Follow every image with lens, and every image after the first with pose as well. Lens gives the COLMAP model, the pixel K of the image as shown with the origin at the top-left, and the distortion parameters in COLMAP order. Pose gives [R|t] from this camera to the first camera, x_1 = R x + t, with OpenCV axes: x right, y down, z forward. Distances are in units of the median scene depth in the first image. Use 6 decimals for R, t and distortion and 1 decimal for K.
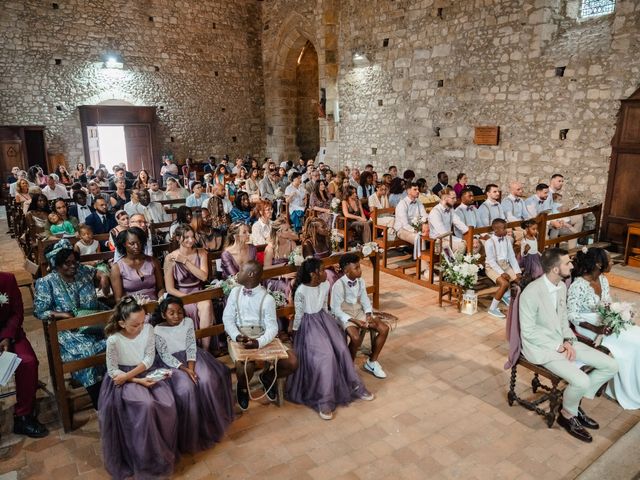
lens RADIAL K [[479.1, 0, 320.4], [0, 479.1, 240.0], [0, 0, 1]] dist [-0.013192, -0.000179]
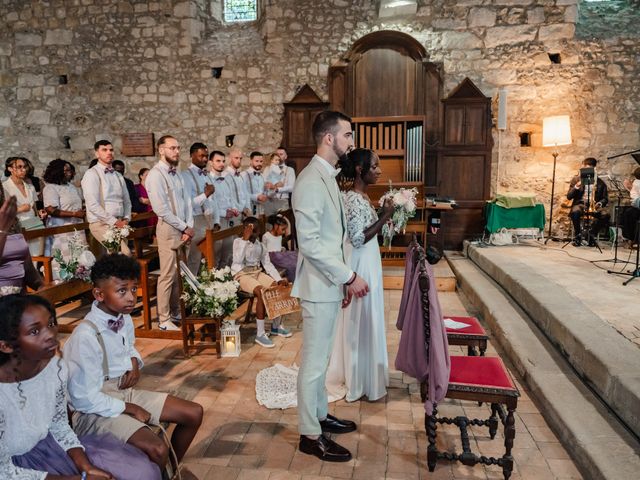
lens RADIAL K [[479.1, 0, 320.4], [0, 479.1, 240.0], [0, 0, 1]] dist [-0.013192, -0.000179]
pose [[0.690323, -0.095996, 0.717104, -0.044183], [0.167972, 0.985341, -0.029795, 0.021468], [-0.703732, 0.141022, 0.696329, 0.264087]]
